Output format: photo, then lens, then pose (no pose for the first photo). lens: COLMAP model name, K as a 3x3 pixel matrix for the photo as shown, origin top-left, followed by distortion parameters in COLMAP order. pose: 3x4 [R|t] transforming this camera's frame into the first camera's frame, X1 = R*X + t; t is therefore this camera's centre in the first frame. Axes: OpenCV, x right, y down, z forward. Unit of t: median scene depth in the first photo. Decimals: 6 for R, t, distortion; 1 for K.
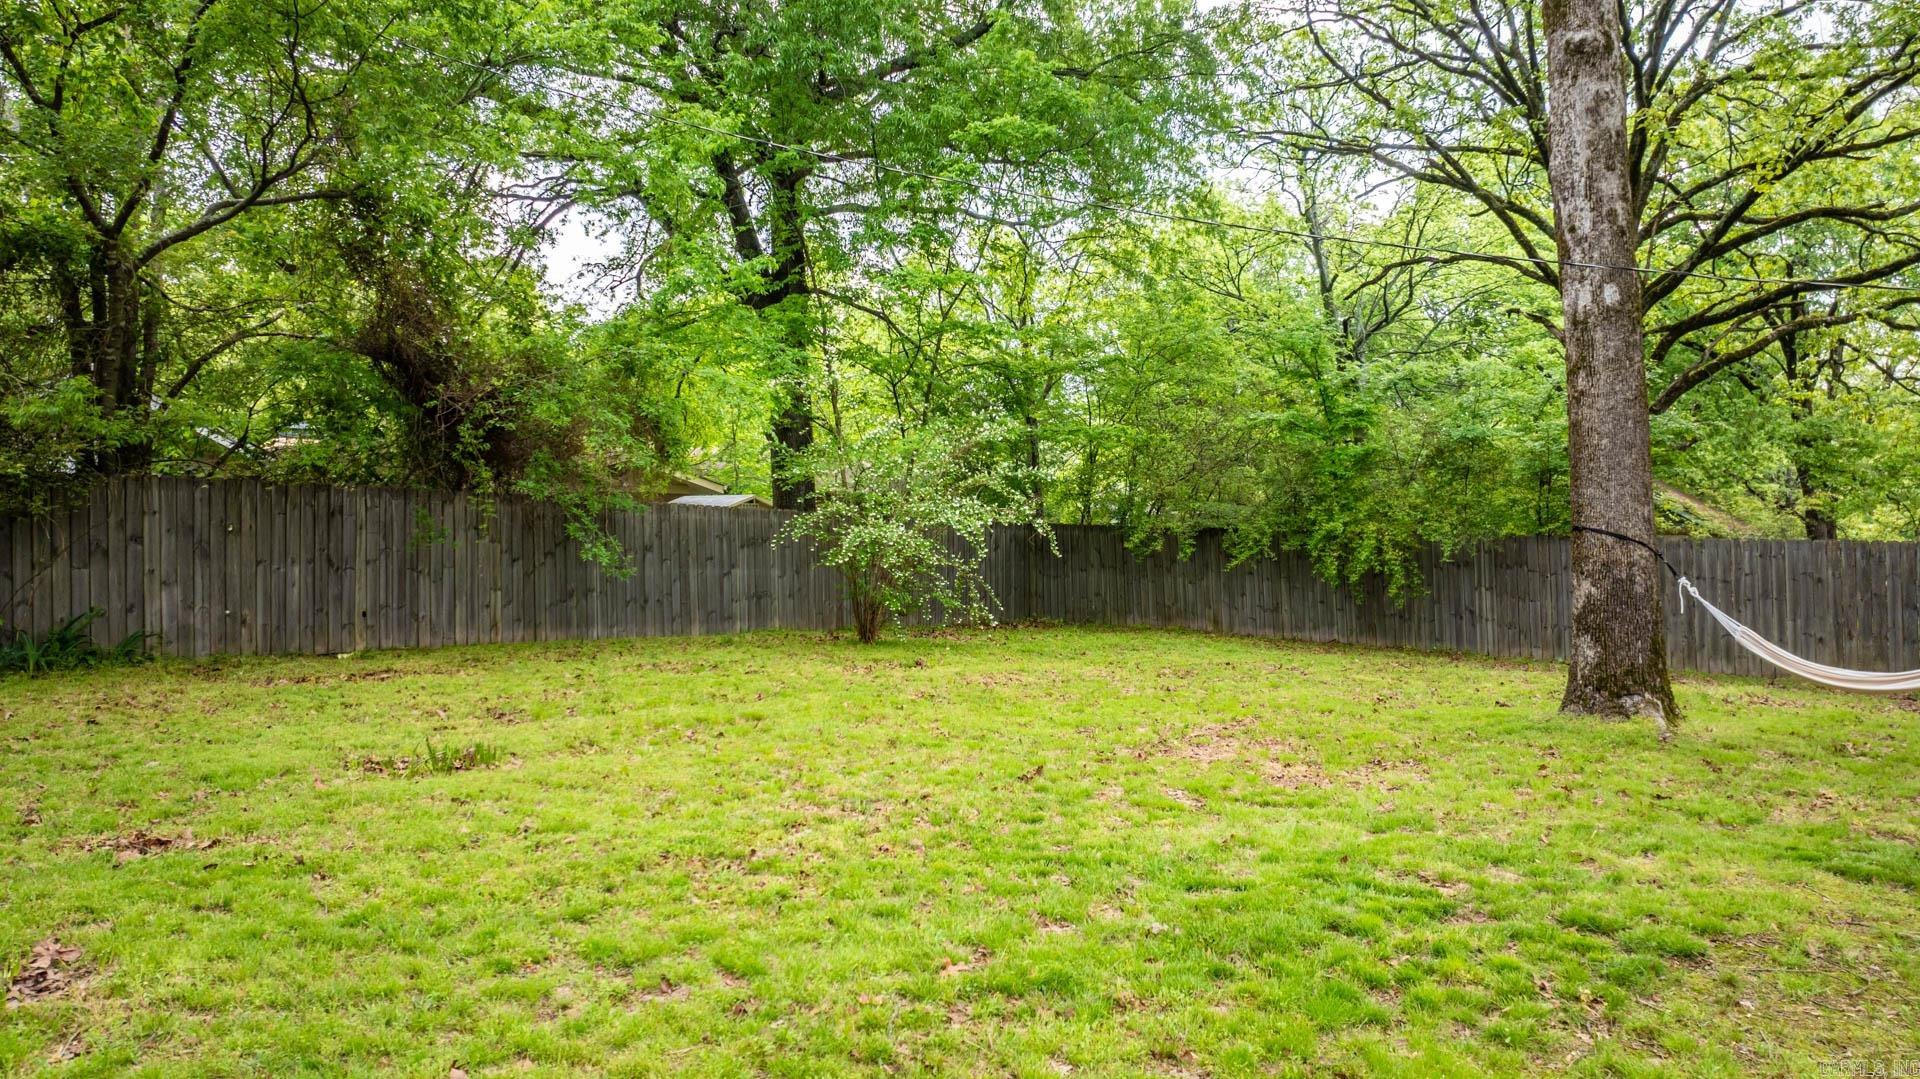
lens RADIAL K [[1361.3, 0, 960.0], [0, 1361.3, 539.5], [0, 0, 1]] dist [-0.042803, -0.001034]
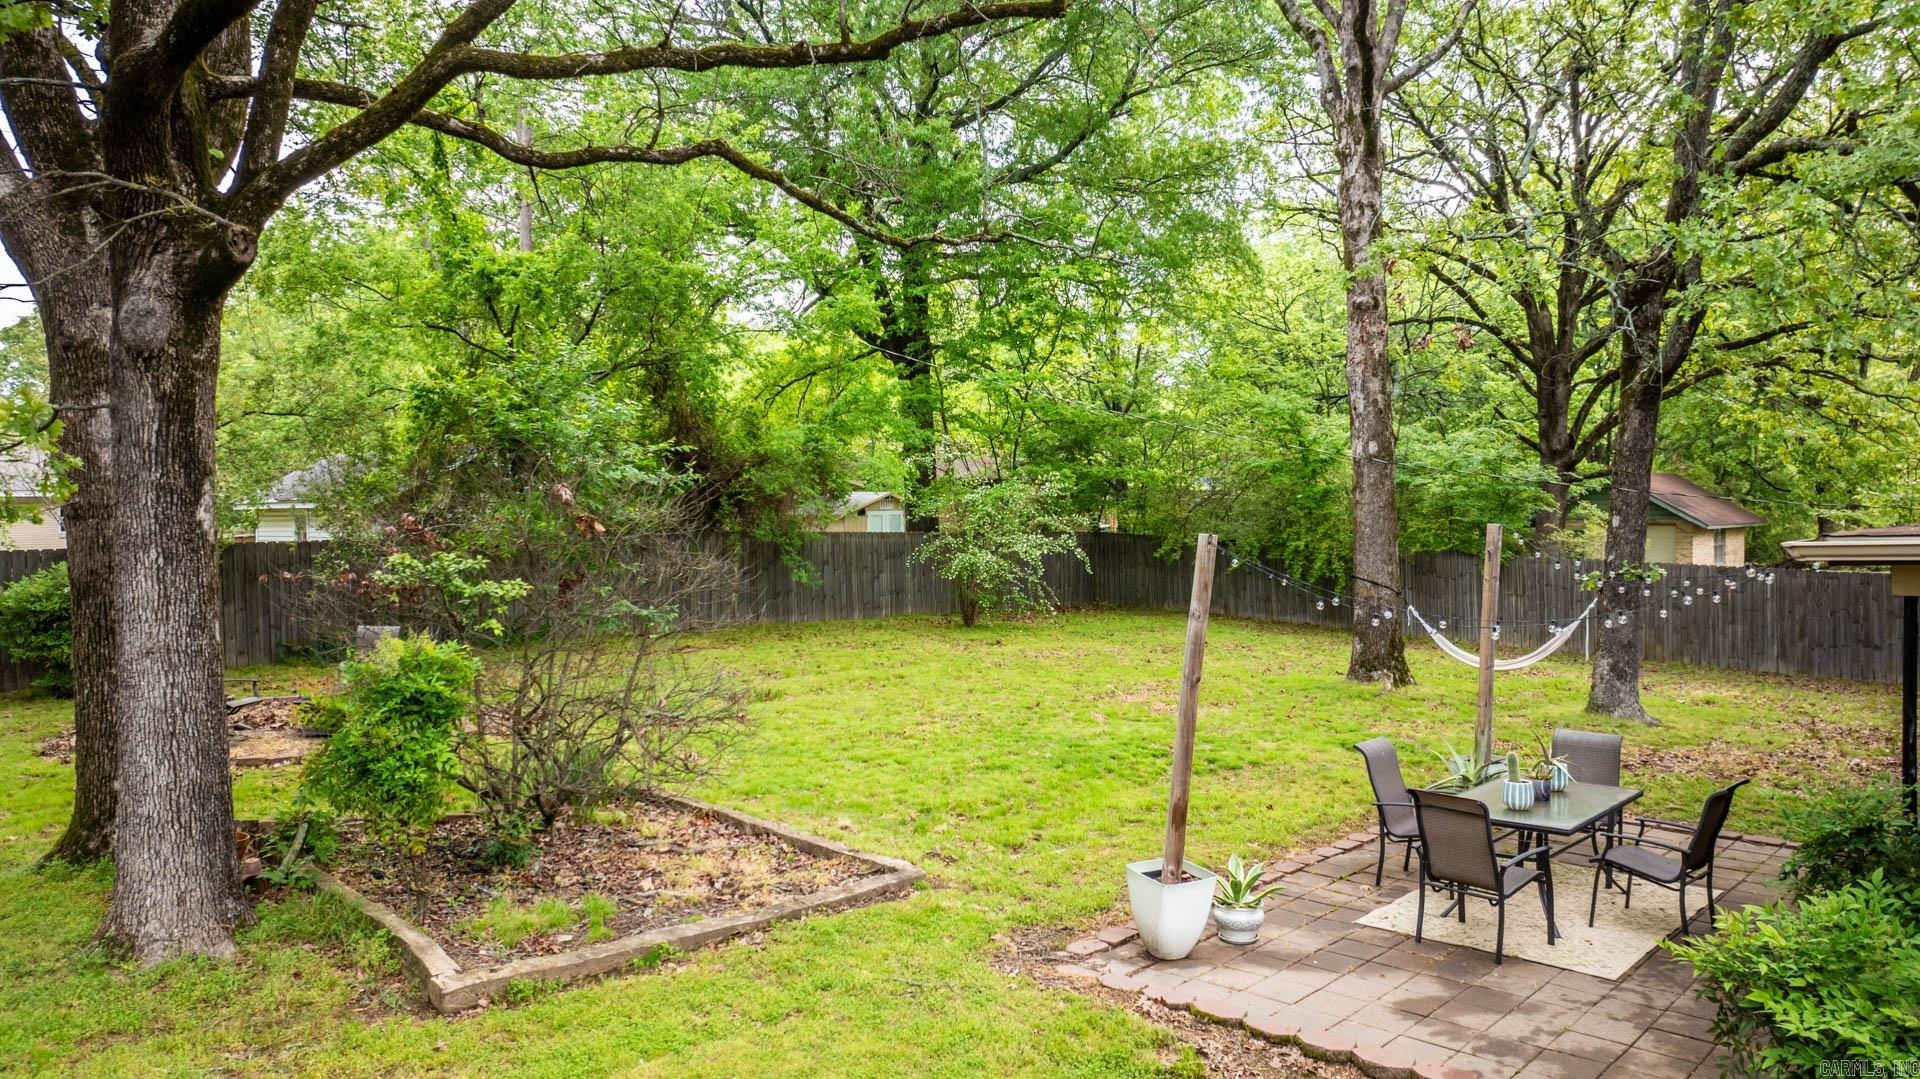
lens RADIAL K [[1361.3, 0, 960.0], [0, 1361.3, 539.5], [0, 0, 1]] dist [-0.042803, -0.001034]
pose [[0.995564, 0.002304, -0.094053, 0.076935], [0.001032, 0.999372, 0.035407, -0.089308], [0.094076, -0.035347, 0.994937, -0.612456]]
